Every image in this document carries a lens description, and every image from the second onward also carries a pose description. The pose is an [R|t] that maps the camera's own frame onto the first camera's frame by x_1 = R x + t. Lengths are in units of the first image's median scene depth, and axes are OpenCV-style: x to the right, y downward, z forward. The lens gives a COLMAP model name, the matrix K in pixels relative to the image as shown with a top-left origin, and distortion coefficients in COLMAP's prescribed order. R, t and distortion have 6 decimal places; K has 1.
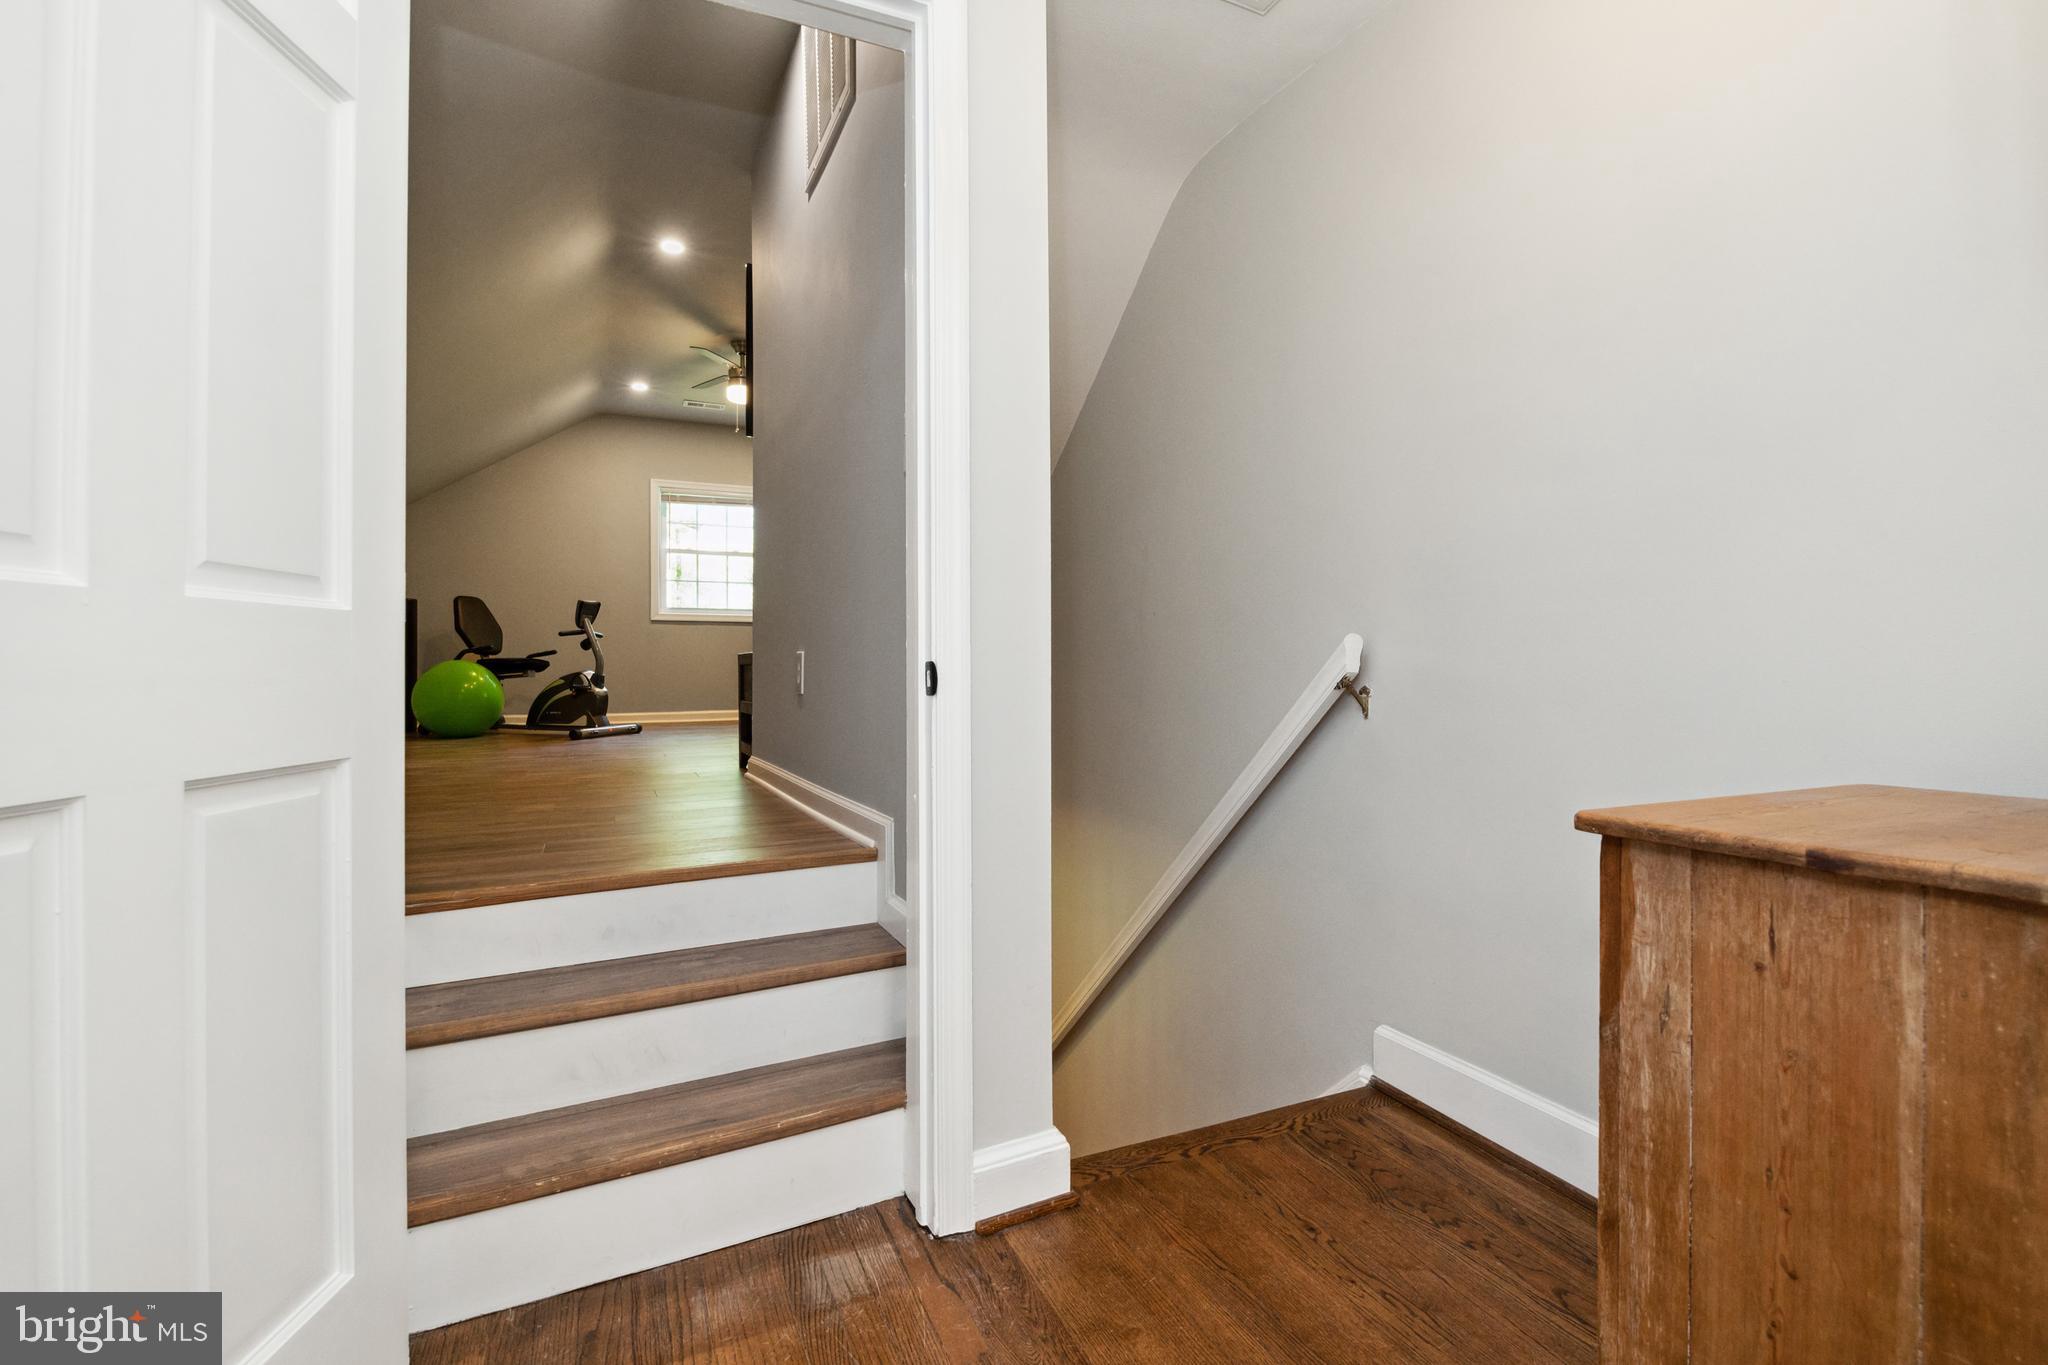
lens RADIAL K [[906.2, 0, 1026.8], [0, 906.2, 683.5], [0, 0, 1]] dist [0.009110, -0.002490]
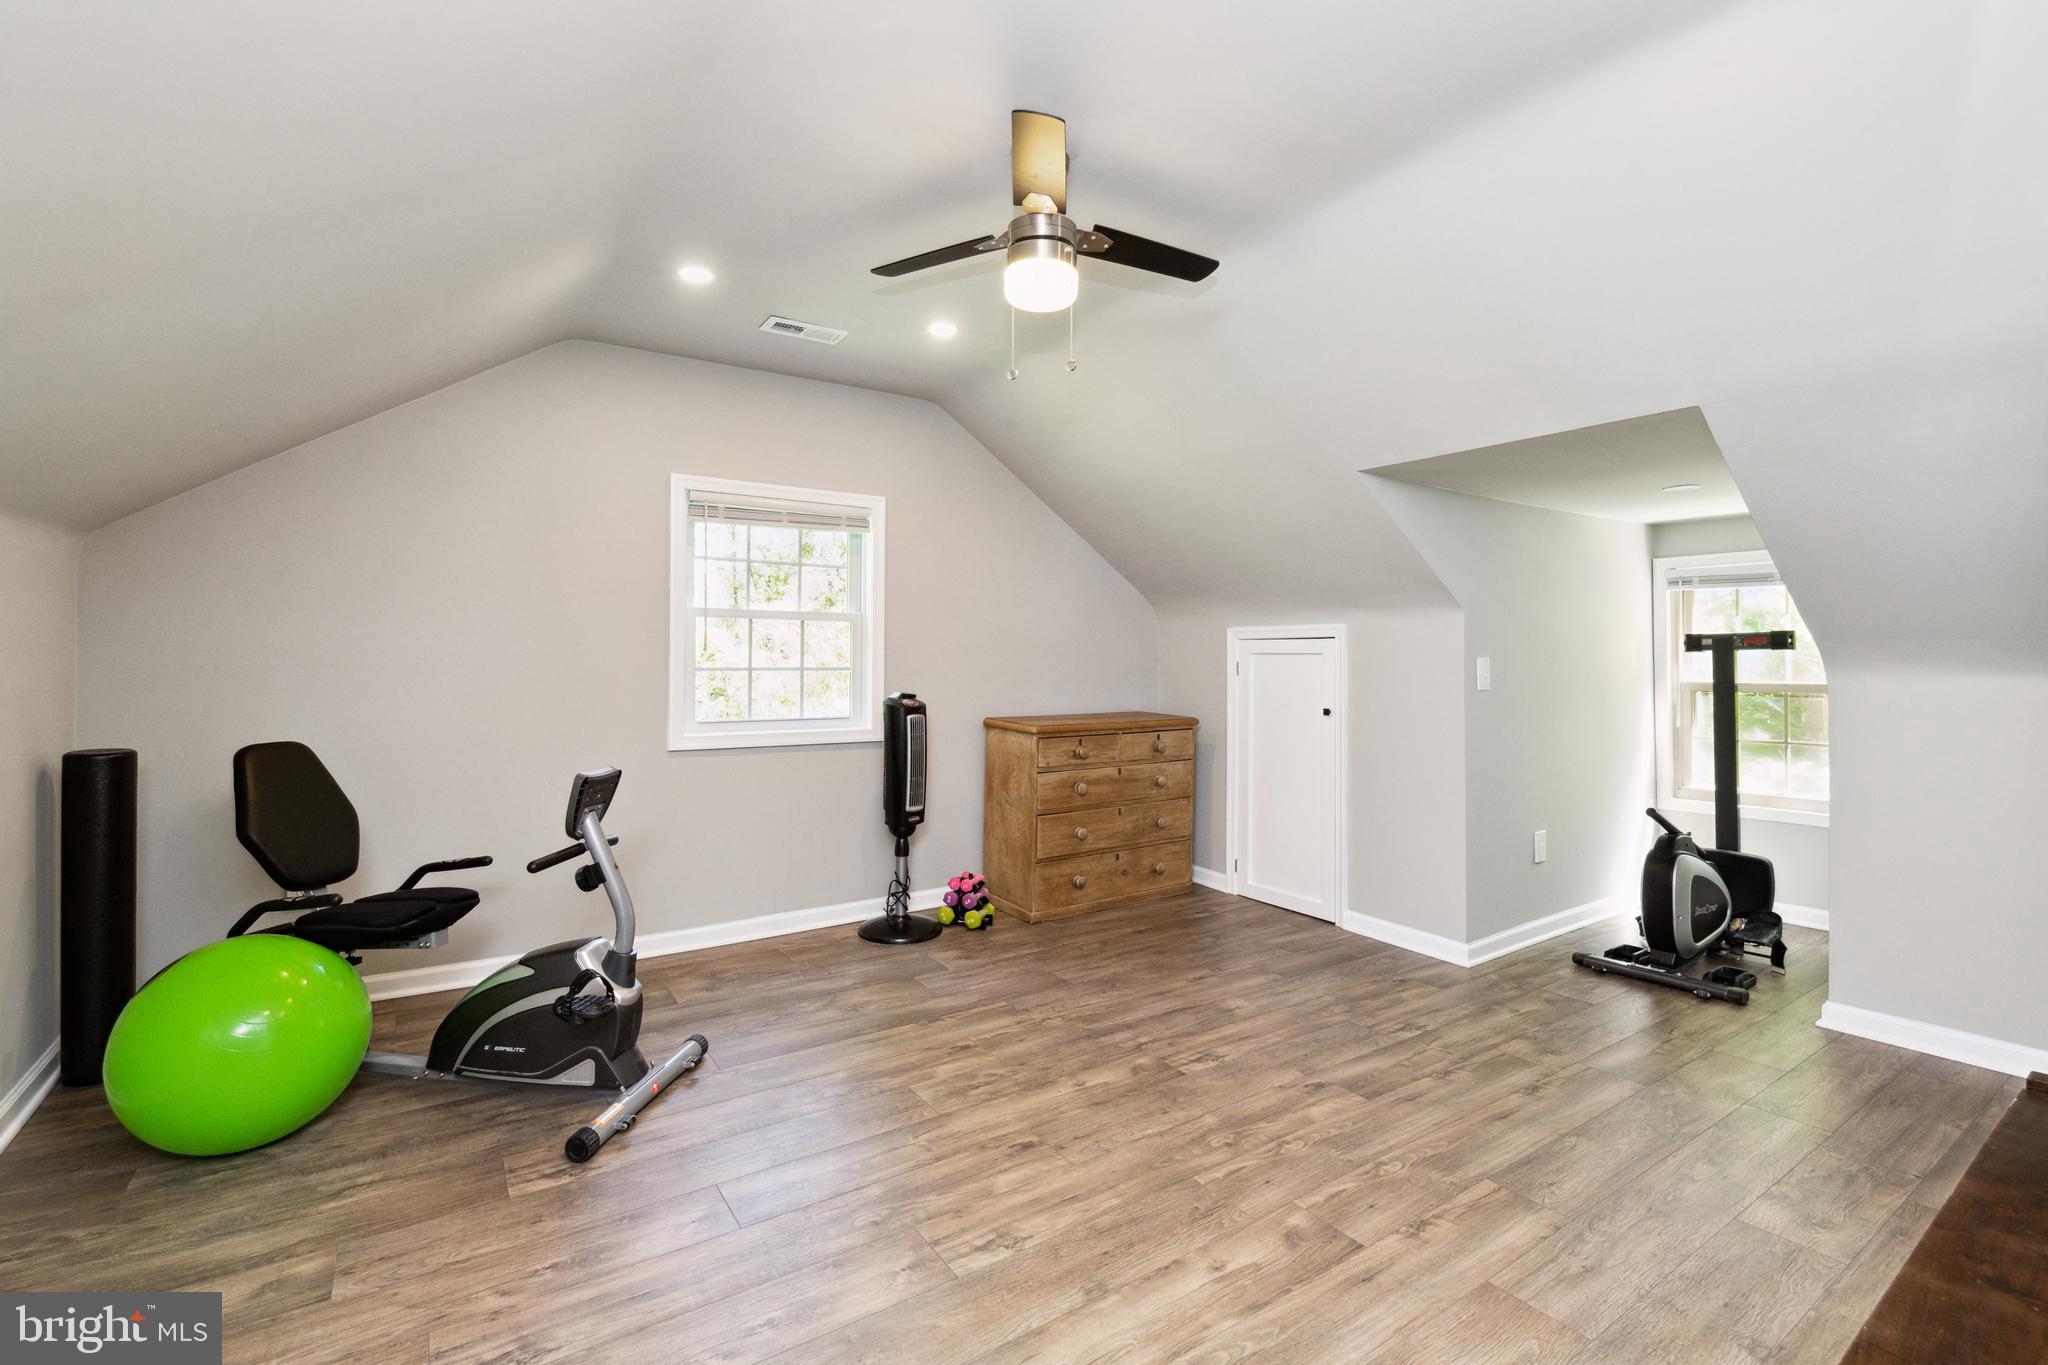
lens RADIAL K [[906.2, 0, 1019.3], [0, 906.2, 685.6], [0, 0, 1]] dist [0.009110, -0.002490]
pose [[0.988103, 0.015184, 0.153044, -0.351212], [-0.017810, 0.999716, 0.015805, -0.139090], [-0.152761, -0.018343, 0.988093, 0.554449]]
